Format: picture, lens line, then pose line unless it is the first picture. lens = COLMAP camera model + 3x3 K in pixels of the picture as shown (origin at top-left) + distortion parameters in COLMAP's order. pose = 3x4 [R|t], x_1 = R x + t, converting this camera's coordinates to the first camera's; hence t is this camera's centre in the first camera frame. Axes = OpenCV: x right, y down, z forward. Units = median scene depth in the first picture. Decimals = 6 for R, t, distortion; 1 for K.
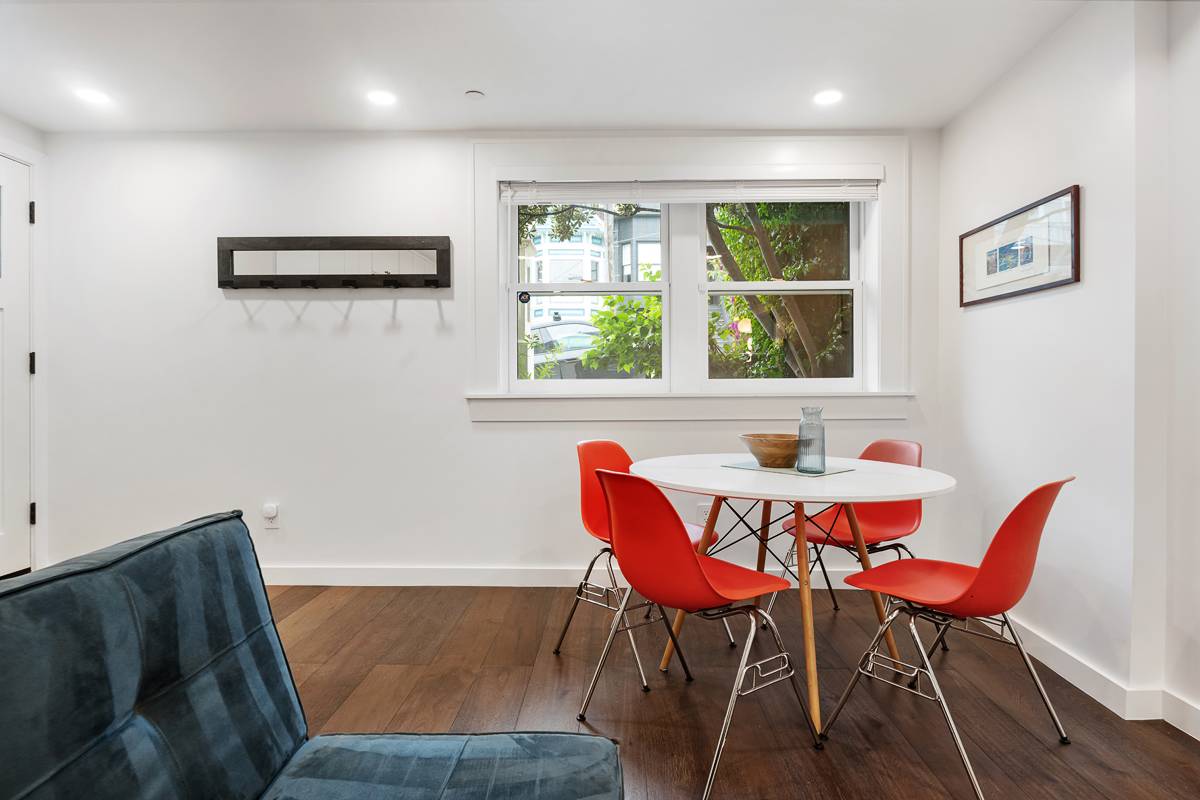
lens RADIAL K [[671.4, 0, 598.7], [0, 671.4, 379.9], [0, 0, 1]] dist [0.000352, 0.001693]
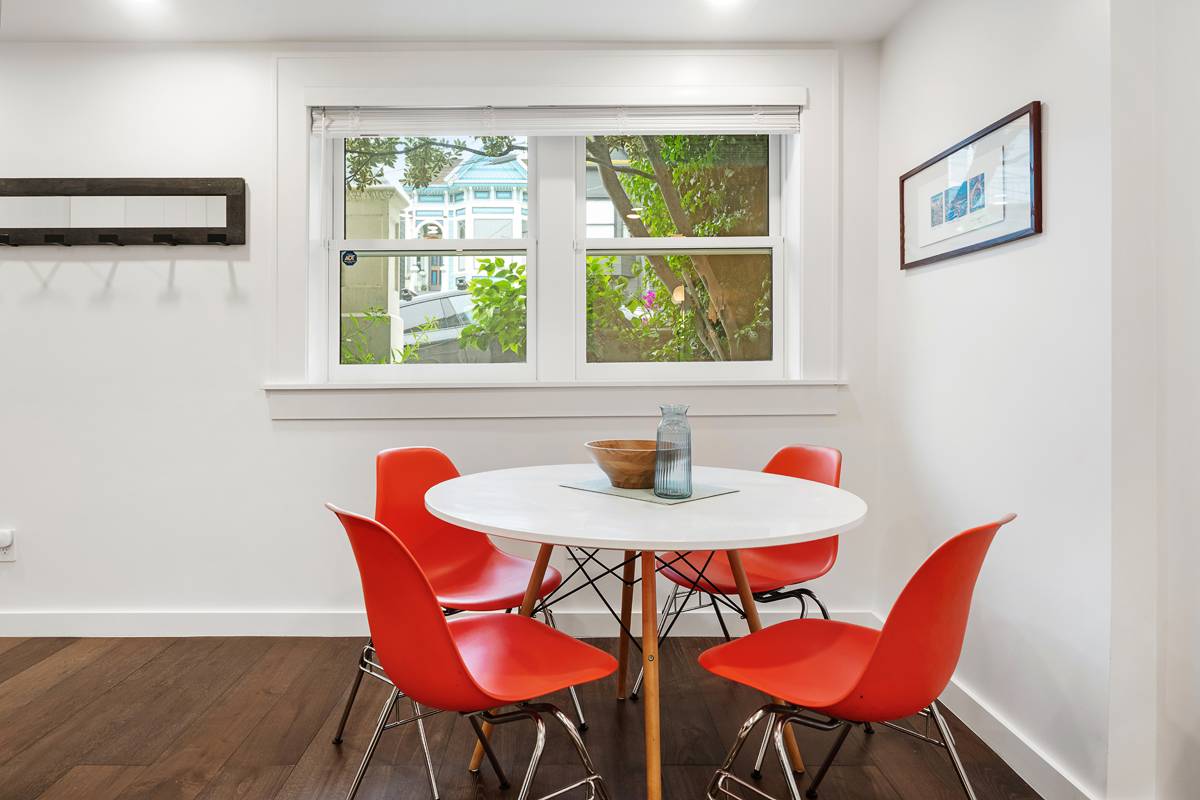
lens RADIAL K [[775.8, 0, 549.2], [0, 775.8, 352.6], [0, 0, 1]] dist [0.000160, -0.000020]
pose [[0.999905, -0.001683, 0.013710, 0.117052], [0.001793, 0.999966, -0.008036, -0.006907], [-0.013696, 0.008060, 0.999874, 0.113777]]
